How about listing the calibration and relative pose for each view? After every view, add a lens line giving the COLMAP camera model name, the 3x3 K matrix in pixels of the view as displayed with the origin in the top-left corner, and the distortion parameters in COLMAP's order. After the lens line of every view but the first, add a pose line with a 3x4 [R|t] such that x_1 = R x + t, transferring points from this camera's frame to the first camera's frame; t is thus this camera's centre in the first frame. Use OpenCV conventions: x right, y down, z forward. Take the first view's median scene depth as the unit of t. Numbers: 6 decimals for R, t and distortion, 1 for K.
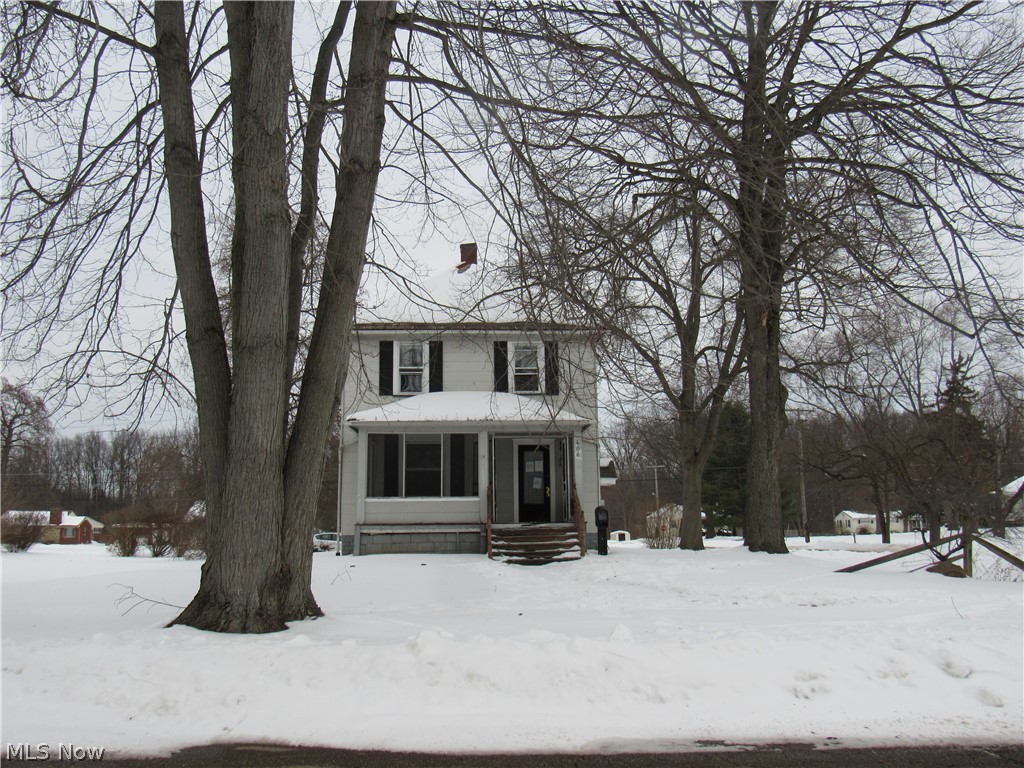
lens RADIAL K [[865.1, 0, 514.2], [0, 865.1, 386.0], [0, 0, 1]] dist [-0.016262, -0.004432]
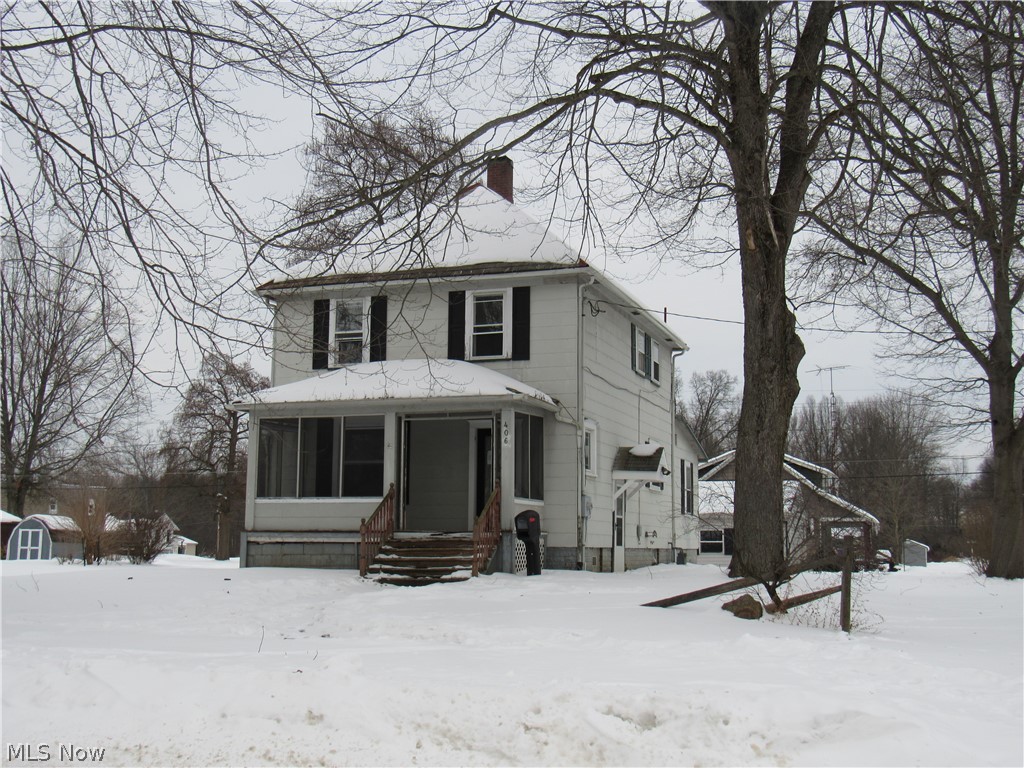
lens RADIAL K [[1249.7, 0, 510.0], [0, 1249.7, 383.2], [0, 0, 1]] dist [0.004613, 0.000000]
pose [[0.927627, -0.030917, -0.372227, 0.475419], [0.043893, 0.998686, 0.026435, 0.001625], [0.370920, -0.040860, 0.927765, 0.008452]]
